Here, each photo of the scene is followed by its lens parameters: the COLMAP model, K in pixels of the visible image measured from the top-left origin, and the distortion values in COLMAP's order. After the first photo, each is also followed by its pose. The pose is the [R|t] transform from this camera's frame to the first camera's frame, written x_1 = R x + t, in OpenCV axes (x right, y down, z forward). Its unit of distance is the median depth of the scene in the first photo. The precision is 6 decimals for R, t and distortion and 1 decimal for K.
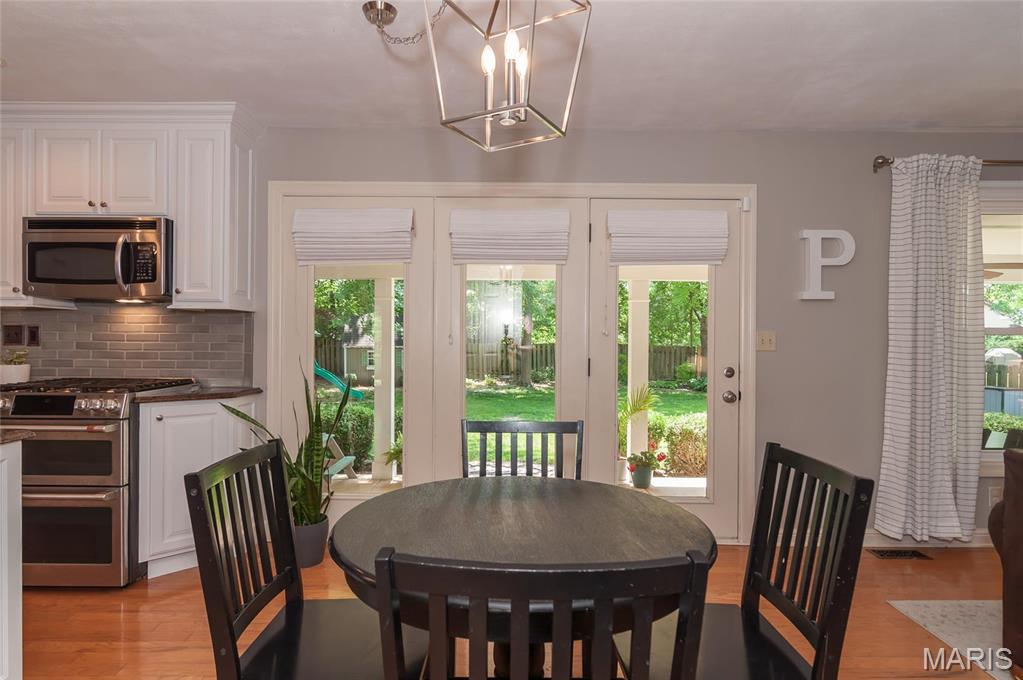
lens RADIAL K [[559.6, 0, 511.2], [0, 559.6, 345.4], [0, 0, 1]] dist [0.004190, 0.000970]
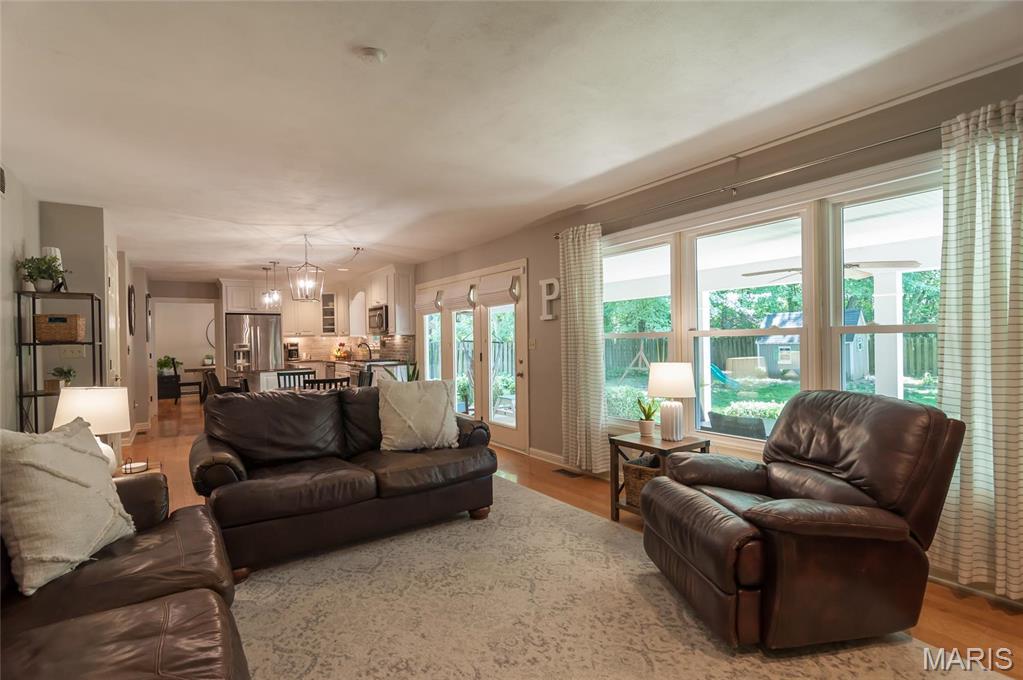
lens RADIAL K [[487.3, 0, 502.7], [0, 487.3, 341.7], [0, 0, 1]] dist [-0.001869, 0.000760]
pose [[0.564595, -0.010969, -0.825295, 1.714551], [0.011761, 0.999917, -0.005243, -0.009245], [0.825284, -0.006746, 0.564678, 0.040268]]
